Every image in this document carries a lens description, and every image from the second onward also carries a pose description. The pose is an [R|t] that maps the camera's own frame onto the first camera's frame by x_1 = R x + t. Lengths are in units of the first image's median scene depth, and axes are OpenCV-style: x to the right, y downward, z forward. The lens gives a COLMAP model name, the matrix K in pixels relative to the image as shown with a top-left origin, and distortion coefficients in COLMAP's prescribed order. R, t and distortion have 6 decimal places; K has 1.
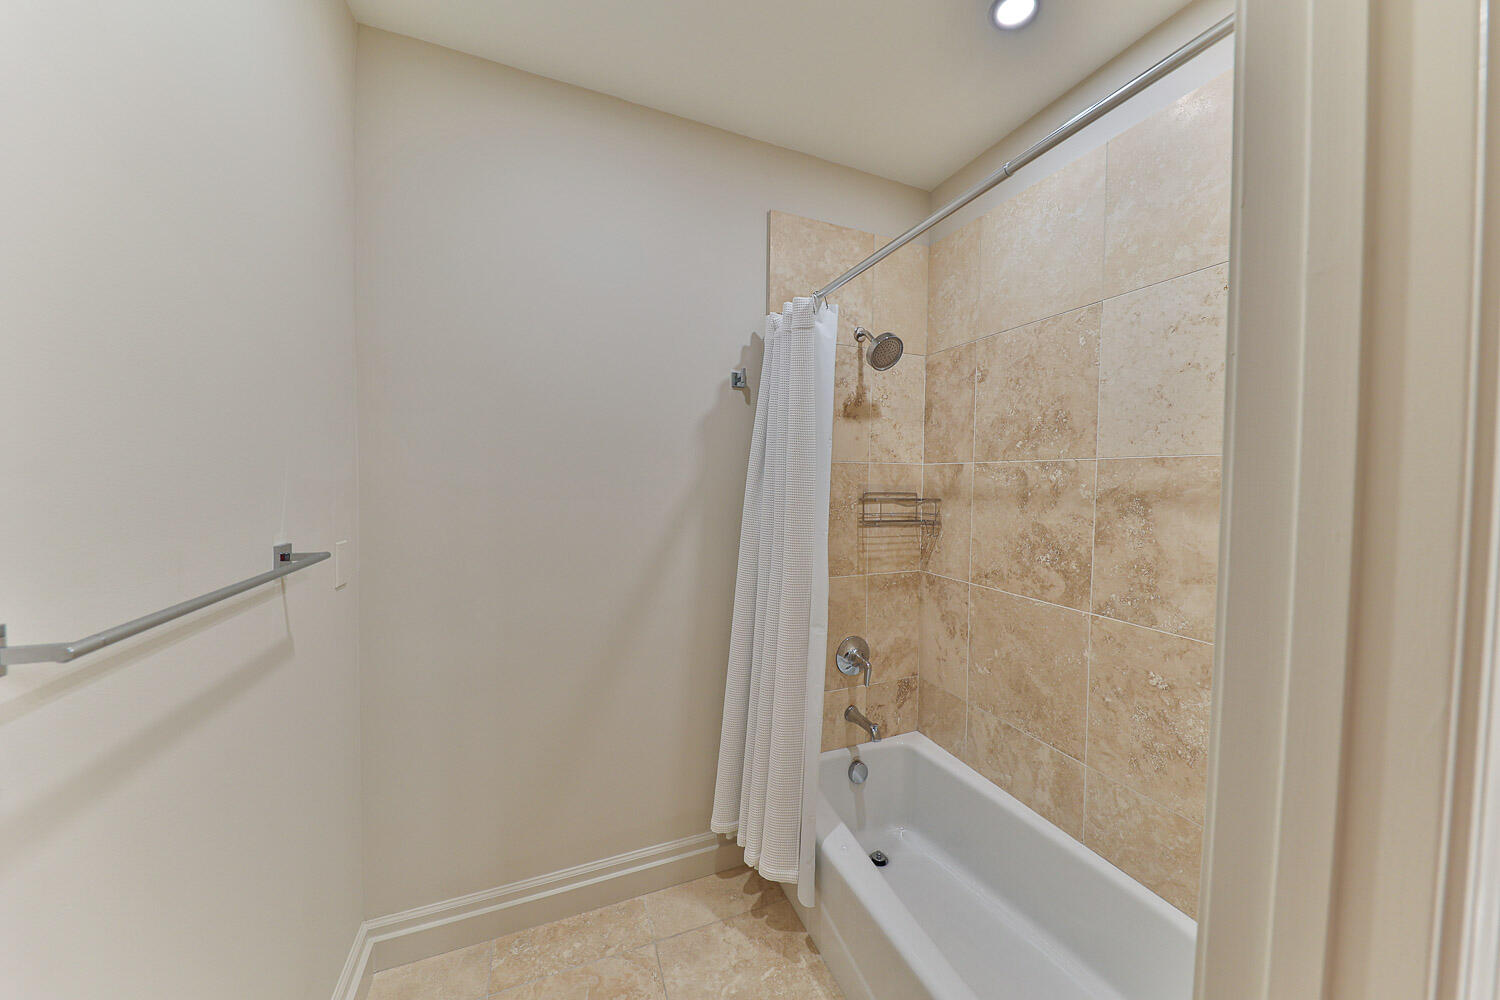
lens RADIAL K [[500.9, 0, 750.1], [0, 500.9, 495.7], [0, 0, 1]] dist [0.009386, -0.007598]
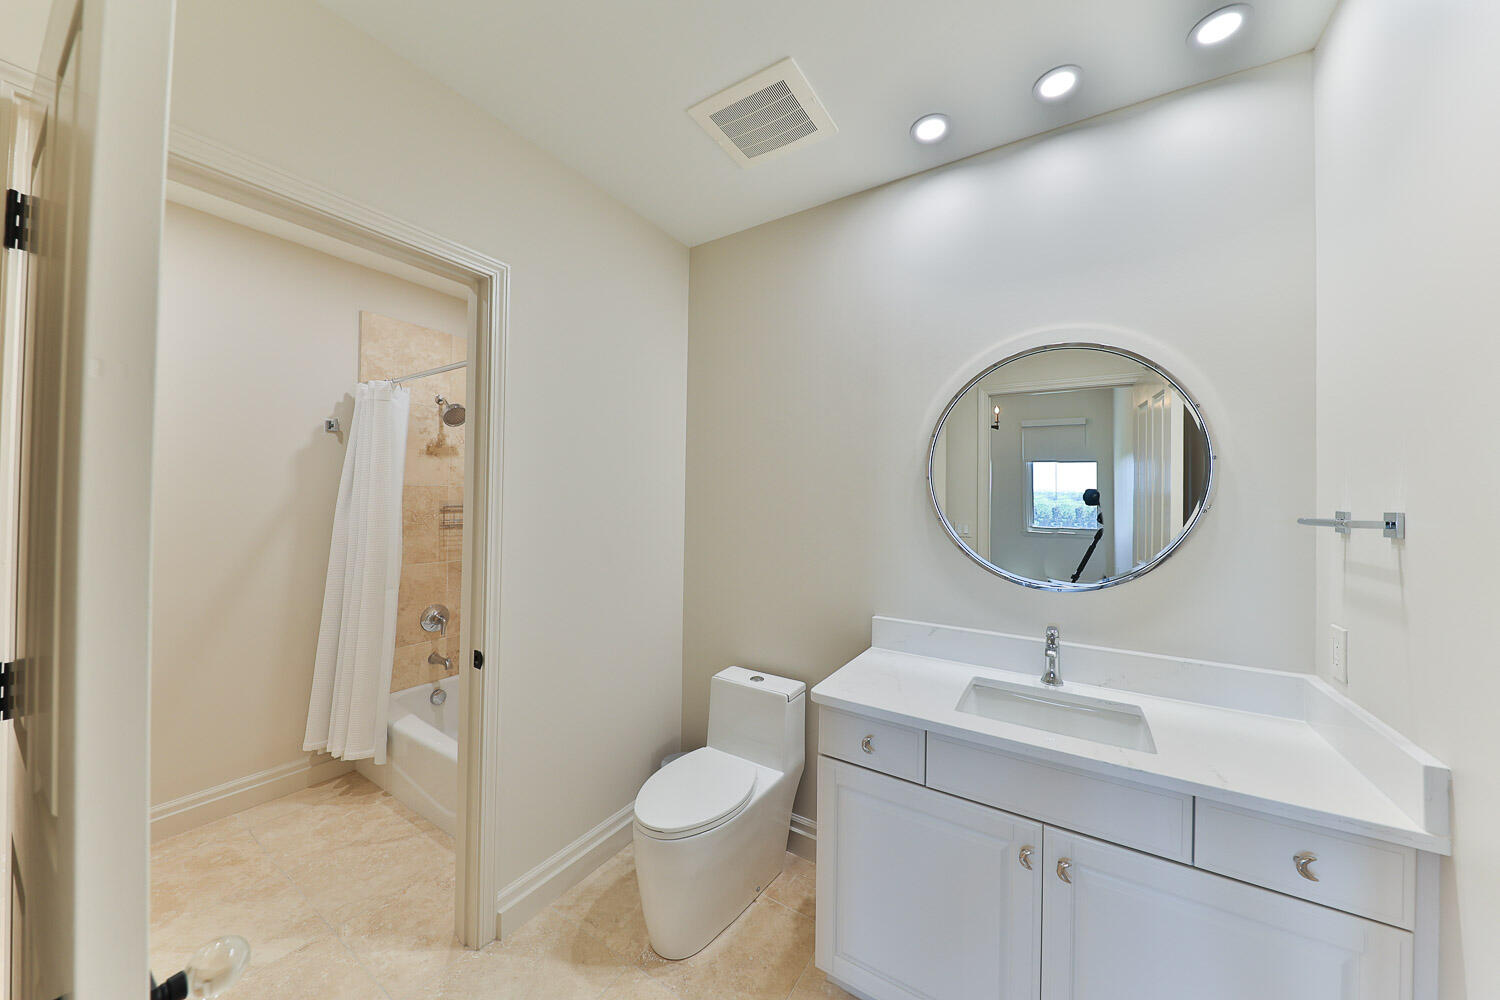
lens RADIAL K [[500.9, 0, 750.1], [0, 500.9, 495.7], [0, 0, 1]] dist [0.009386, -0.007598]
pose [[0.813827, 0.003409, 0.581097, 0.110928], [0.016988, 0.999416, -0.029654, 0.025628], [-0.580859, 0.034005, 0.813294, -0.802927]]
